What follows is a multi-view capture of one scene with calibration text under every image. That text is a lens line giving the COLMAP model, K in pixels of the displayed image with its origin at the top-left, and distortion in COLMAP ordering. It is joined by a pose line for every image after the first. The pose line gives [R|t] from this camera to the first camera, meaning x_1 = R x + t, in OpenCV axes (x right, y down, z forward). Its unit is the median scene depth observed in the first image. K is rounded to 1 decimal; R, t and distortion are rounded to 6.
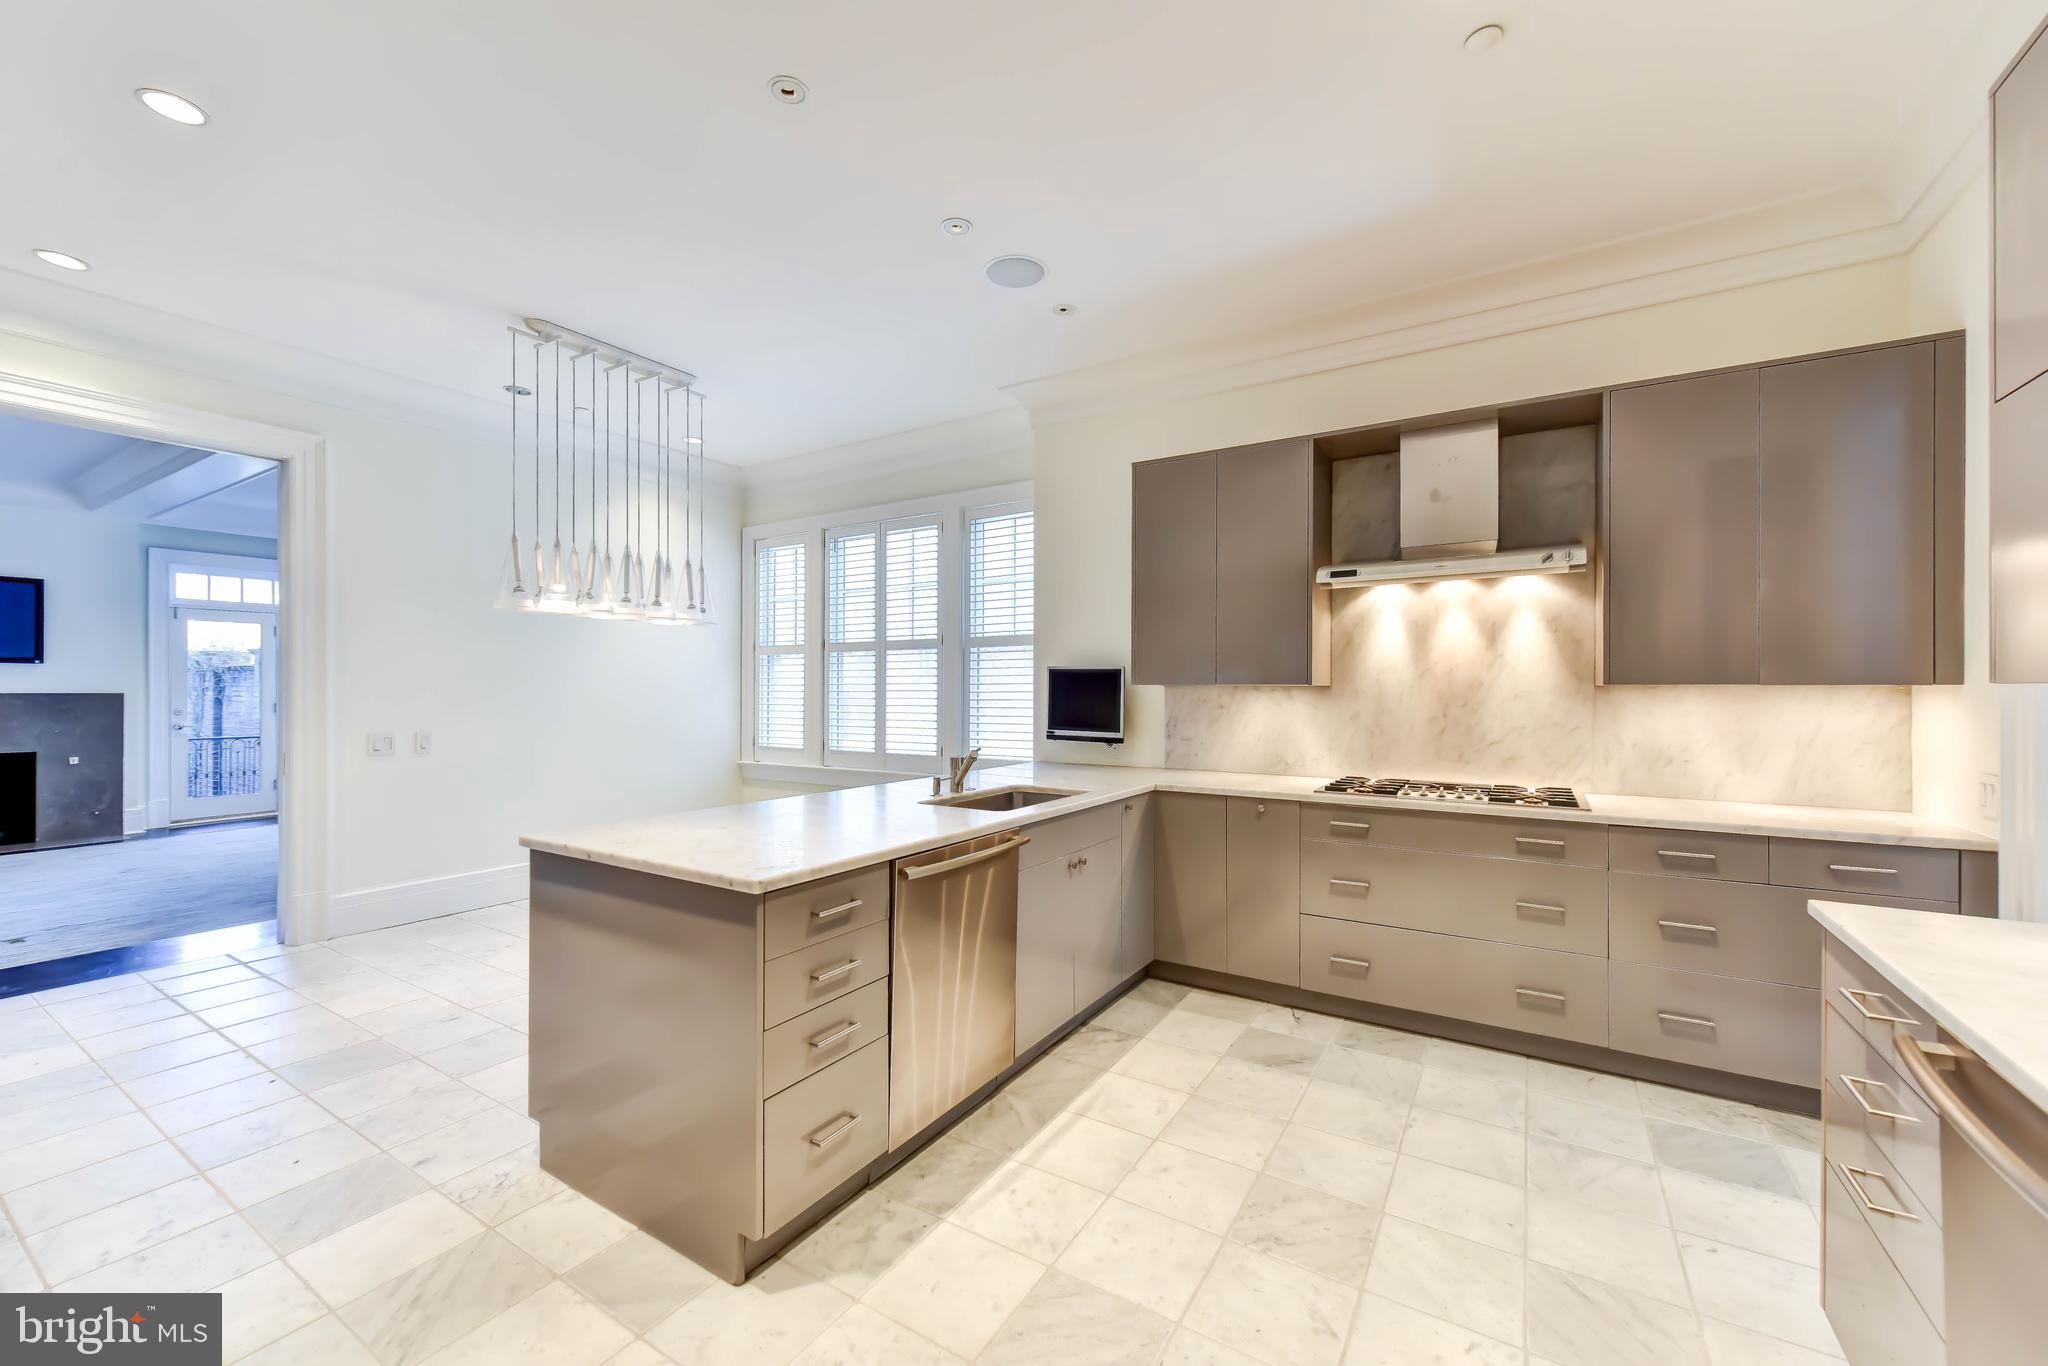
lens RADIAL K [[808.2, 0, 1036.5], [0, 808.2, 685.9], [0, 0, 1]] dist [0.001565, -0.001463]
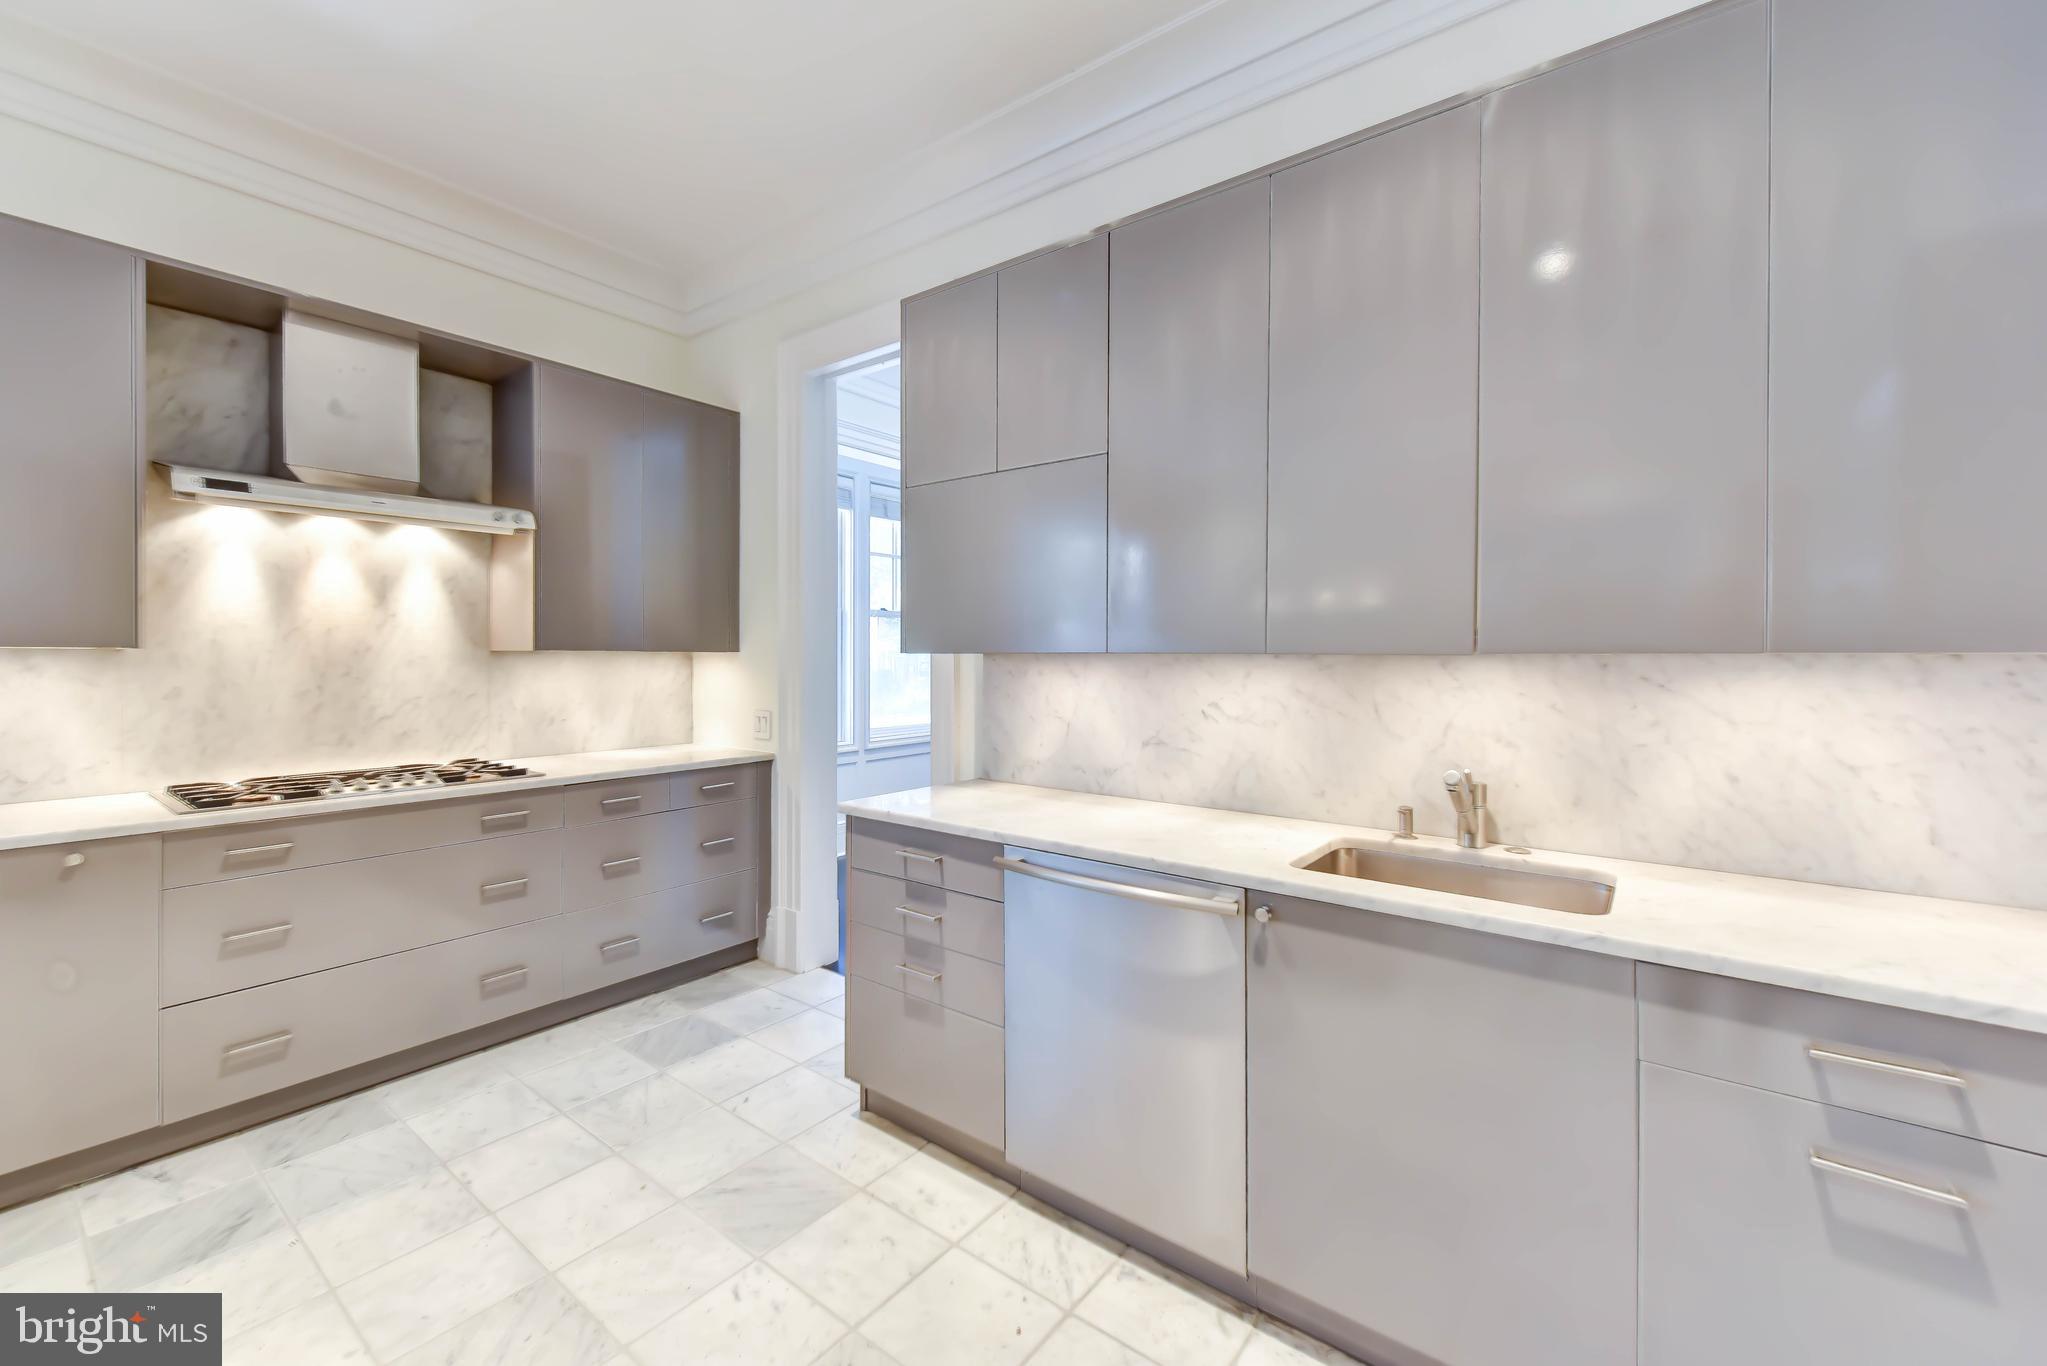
lens RADIAL K [[807.8, 0, 1013.5], [0, 807.8, 660.4], [0, 0, 1]] dist [0.001565, -0.001463]
pose [[0.121022, -0.007518, 0.992621, -0.225155], [-0.005651, 0.999950, 0.008262, -0.000788], [-0.992634, -0.006610, 0.120974, 0.271604]]
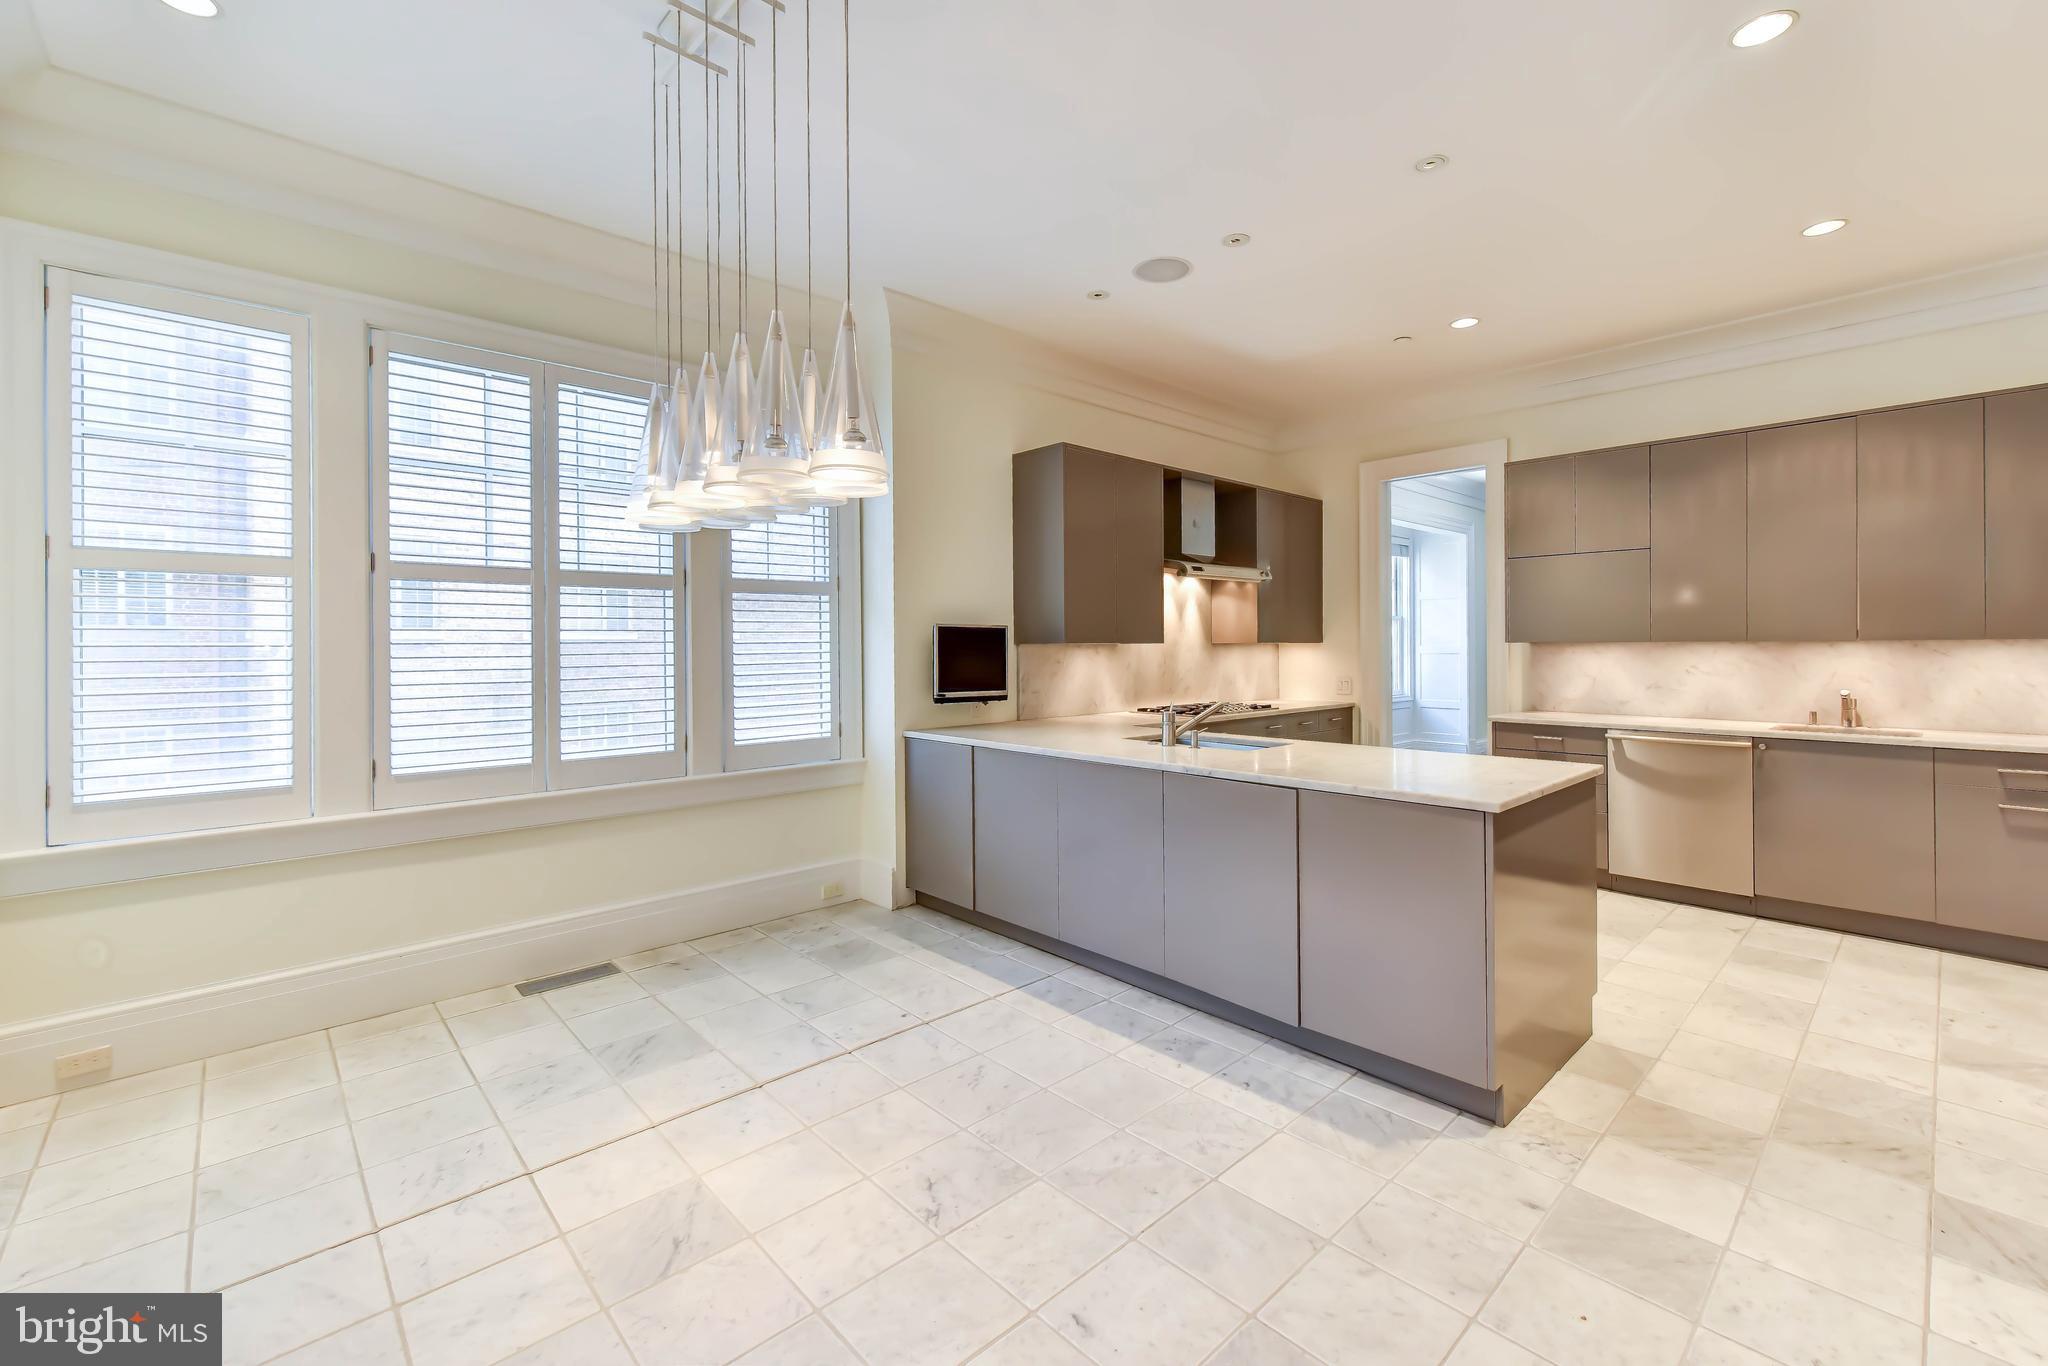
lens RADIAL K [[862.9, 0, 1042.8], [0, 862.9, 637.5], [0, 0, 1]] dist [-0.002579, -0.000331]
pose [[0.253069, 0.006001, 0.967430, -1.309900], [0.002992, 0.999971, -0.006985, -0.001622], [-0.967444, 0.004663, 0.253044, 0.938234]]
